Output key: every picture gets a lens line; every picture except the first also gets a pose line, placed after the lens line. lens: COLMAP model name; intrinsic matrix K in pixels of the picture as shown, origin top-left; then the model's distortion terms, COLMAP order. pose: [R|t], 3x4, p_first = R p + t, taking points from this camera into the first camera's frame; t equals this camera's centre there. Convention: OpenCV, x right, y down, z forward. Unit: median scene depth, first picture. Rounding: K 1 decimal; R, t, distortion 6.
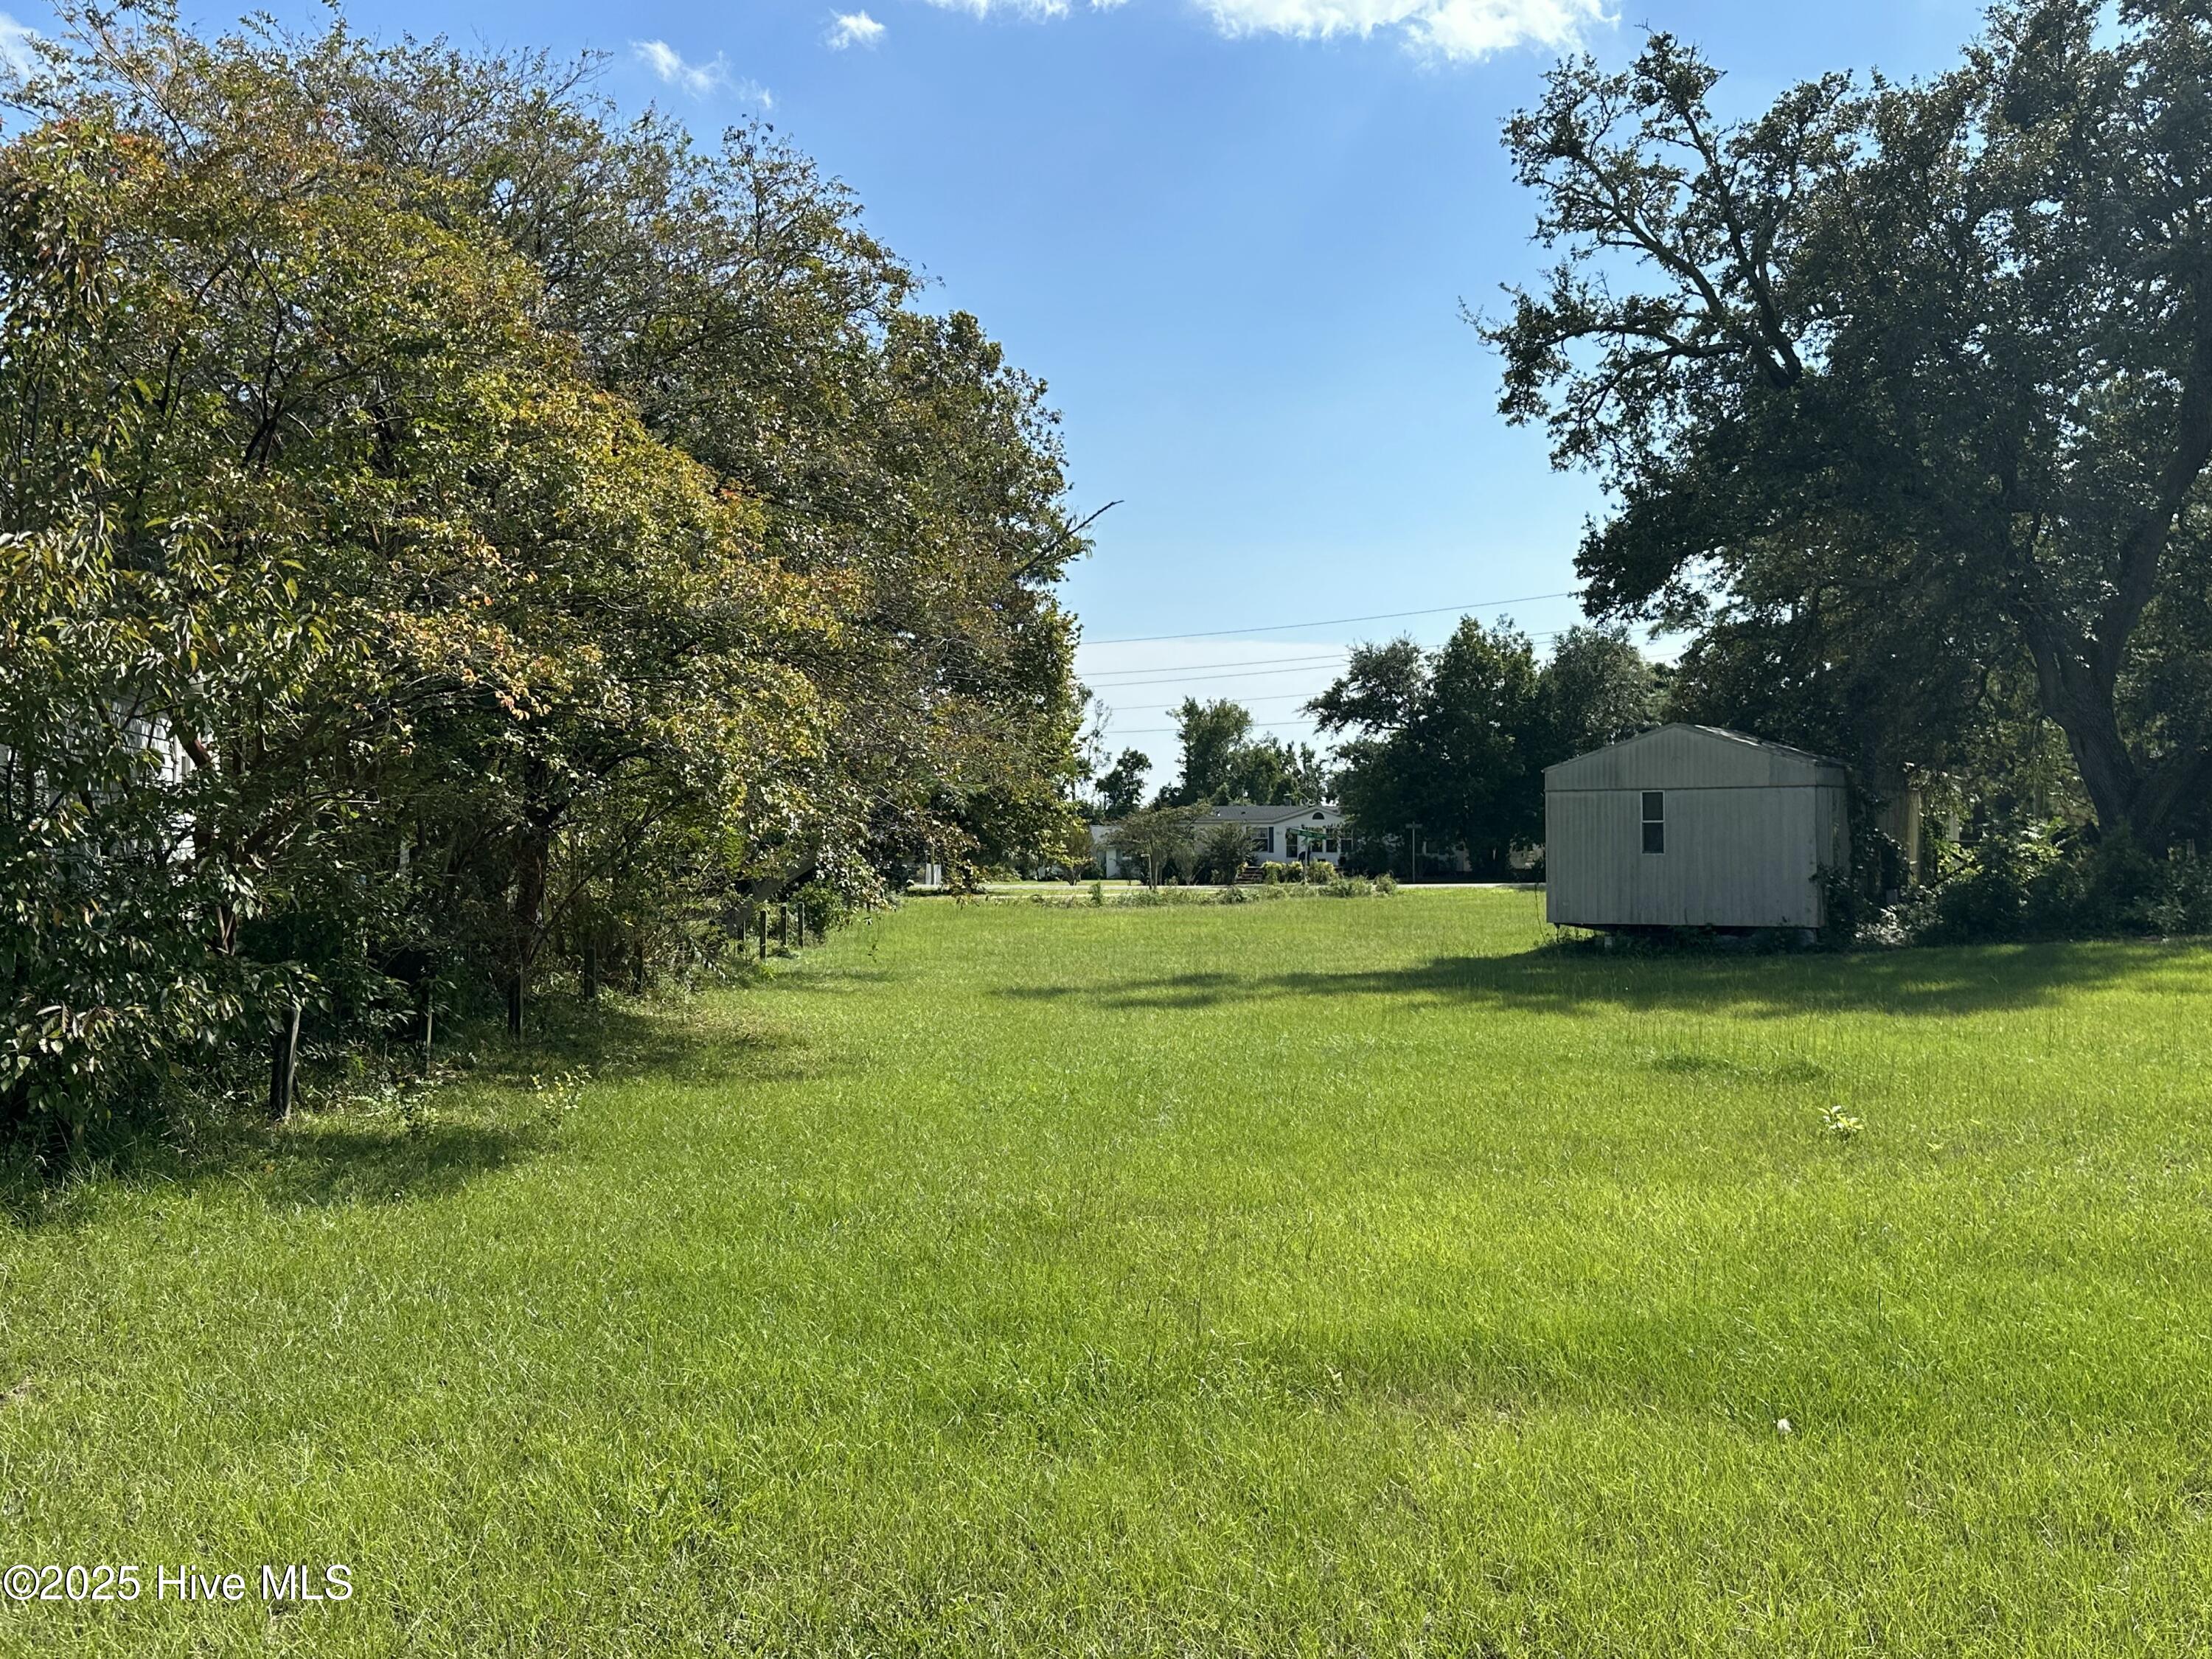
lens RADIAL K [[2040.7, 0, 1104.5], [0, 2040.7, 822.1], [0, 0, 1]] dist [0.016163, 0.000000]
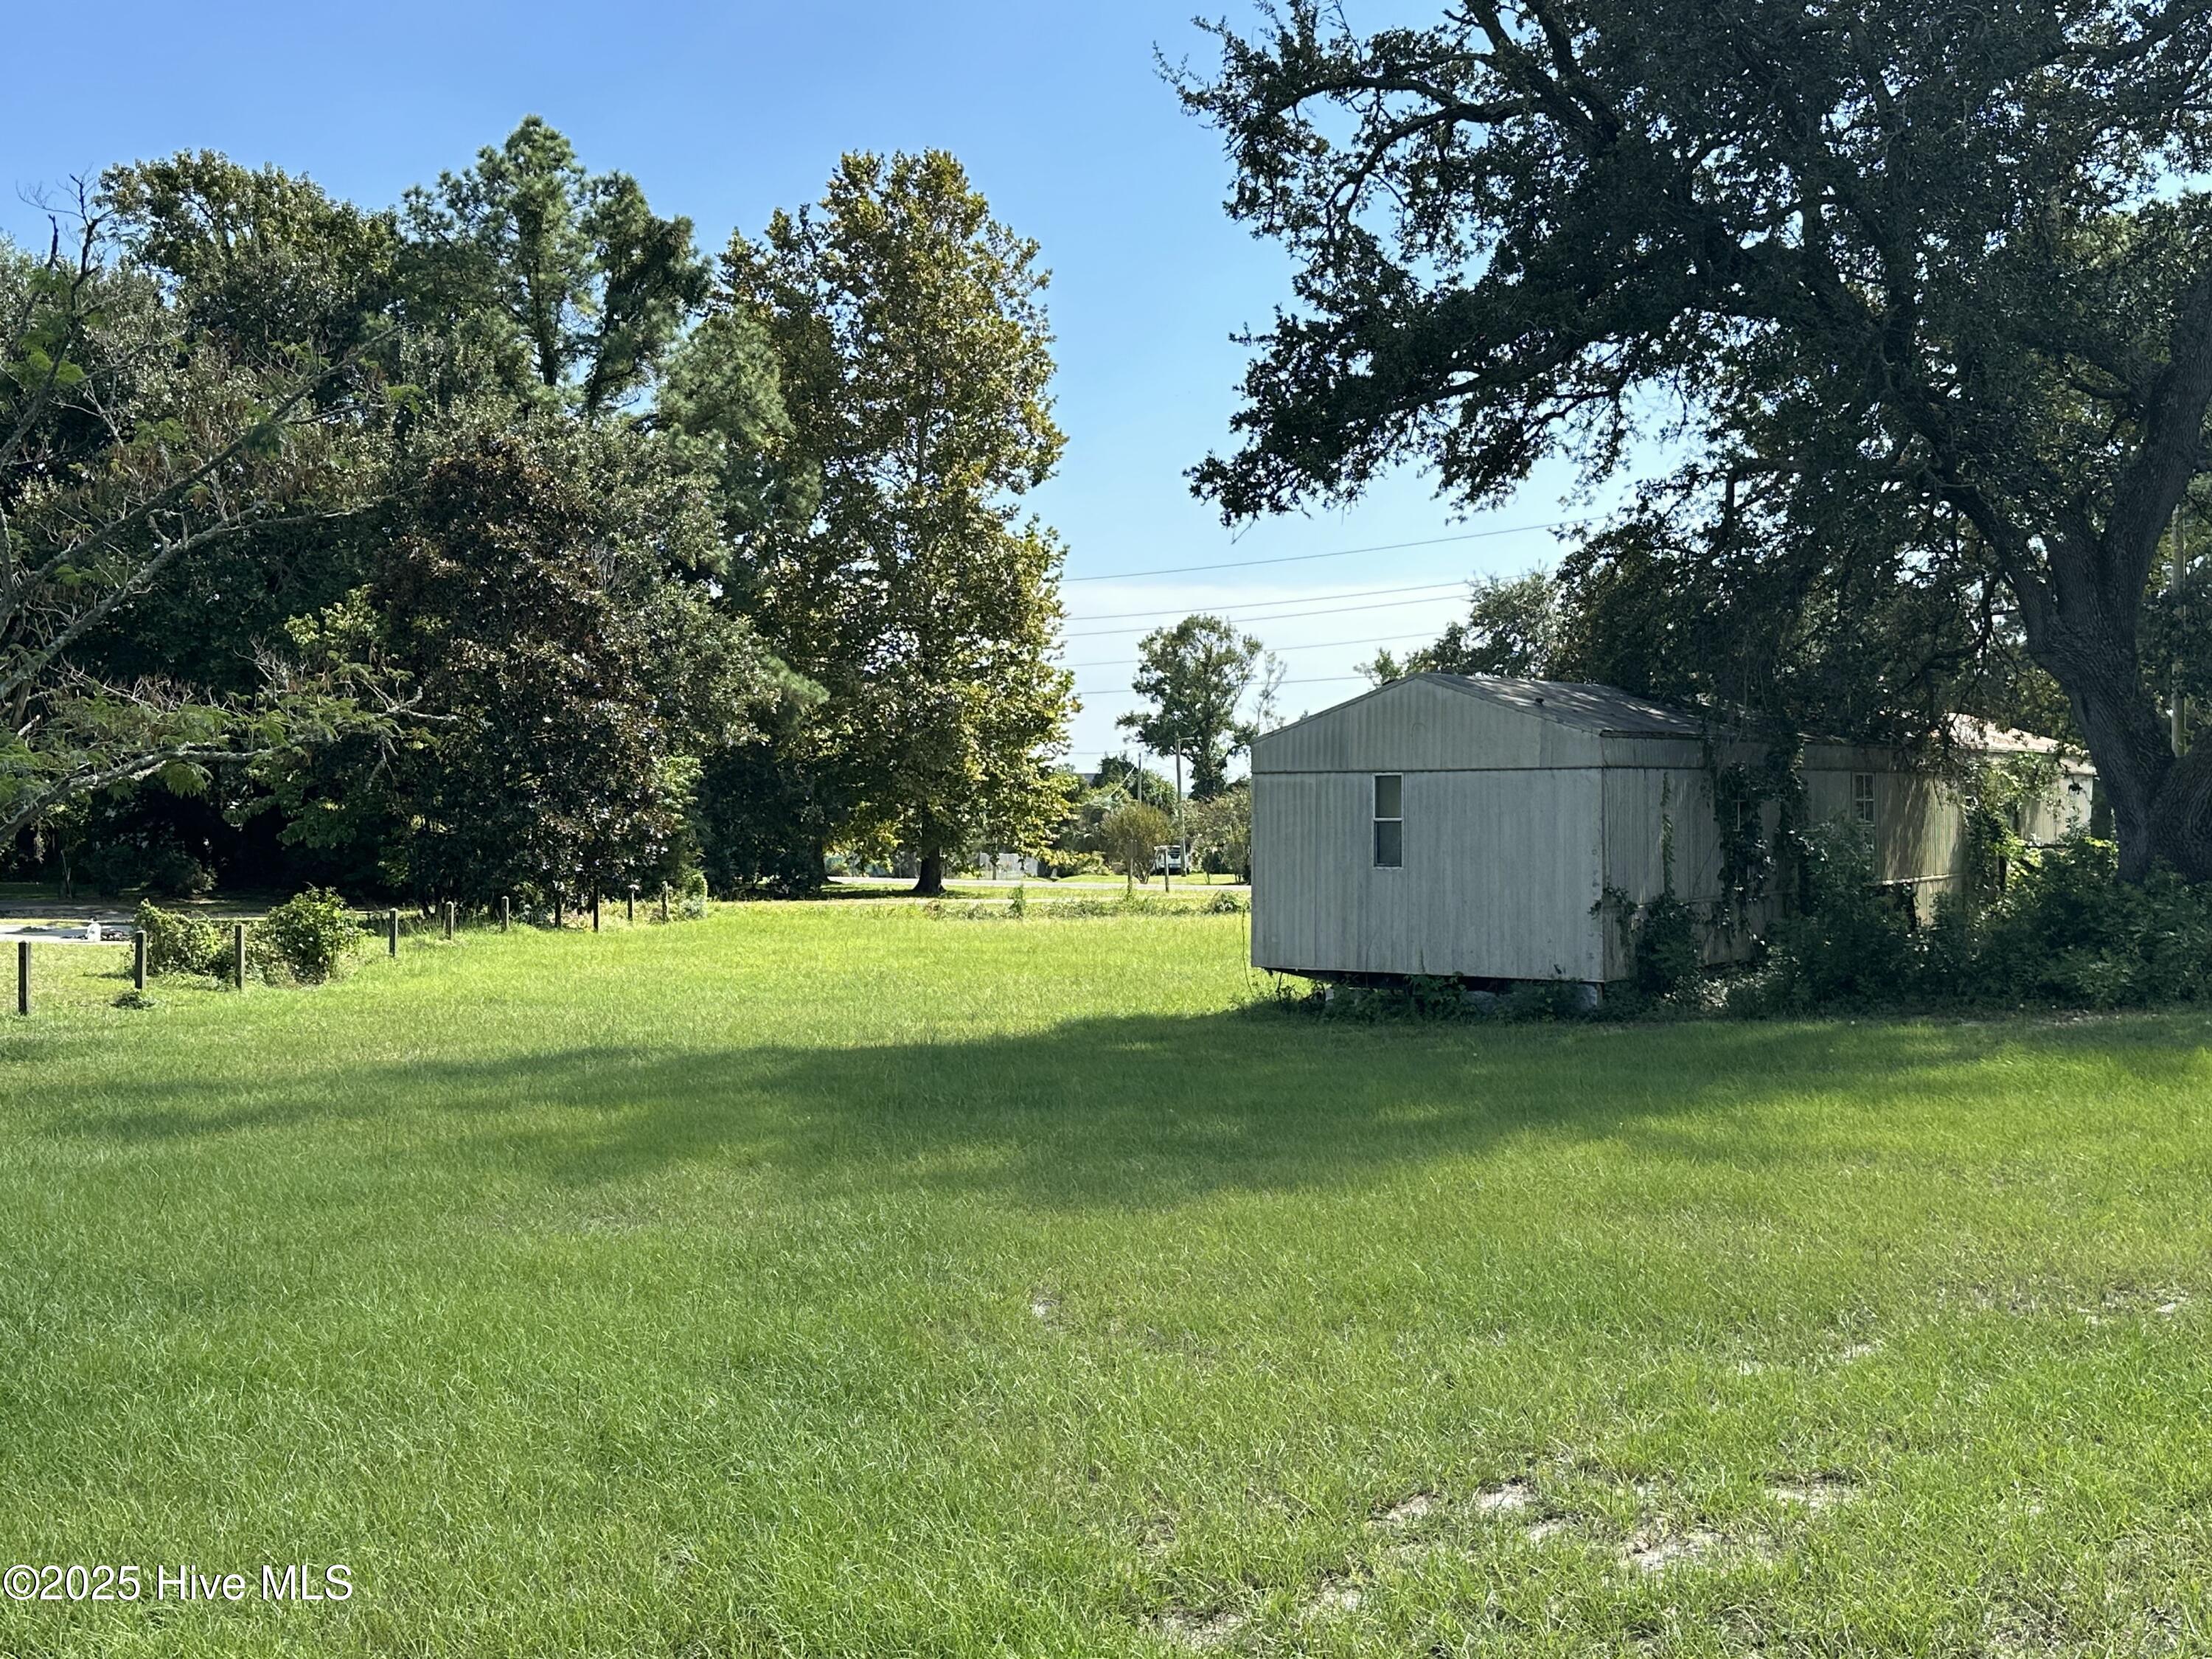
lens RADIAL K [[2414.9, 0, 1107.0], [0, 2414.9, 836.6], [0, 0, 1]] dist [0.033409, 0.000000]
pose [[0.994781, 0.006751, -0.101814, 0.243572], [-0.005200, 0.999867, 0.015487, -0.005879], [0.101905, -0.014877, 0.994683, 0.194472]]
